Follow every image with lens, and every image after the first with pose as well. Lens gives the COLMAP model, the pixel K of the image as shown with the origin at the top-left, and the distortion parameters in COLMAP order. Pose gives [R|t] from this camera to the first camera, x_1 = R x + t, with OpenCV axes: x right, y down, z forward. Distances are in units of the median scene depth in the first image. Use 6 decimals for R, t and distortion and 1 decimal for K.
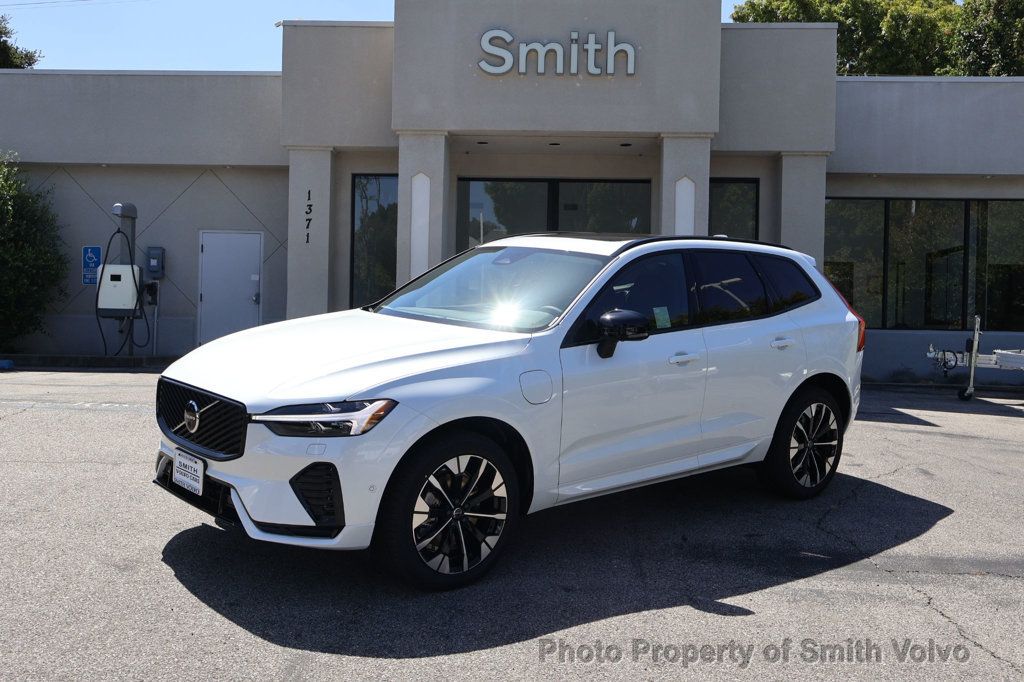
lens RADIAL K [[1025.6, 0, 512.0], [0, 1025.6, 341.0], [0, 0, 1]] dist [0.003454, -0.001520]
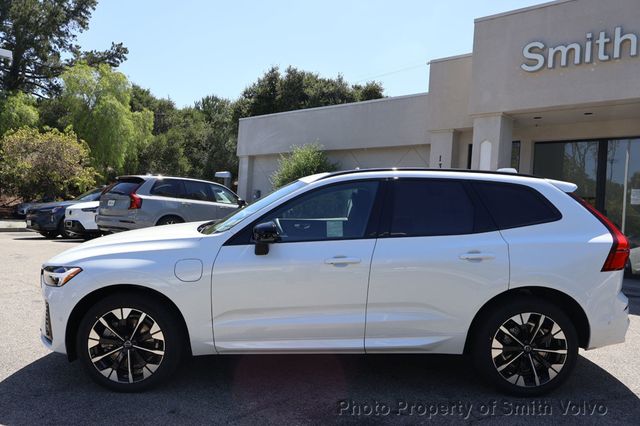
lens RADIAL K [[538.9, 0, 320.0], [0, 538.9, 213.0], [0, 0, 1]] dist [-0.006651, 0.009826]
pose [[0.750364, 0.015577, -0.660841, 0.276846], [-0.052697, 0.997950, -0.036313, -0.007878], [0.658921, 0.062073, 0.749647, 0.216774]]
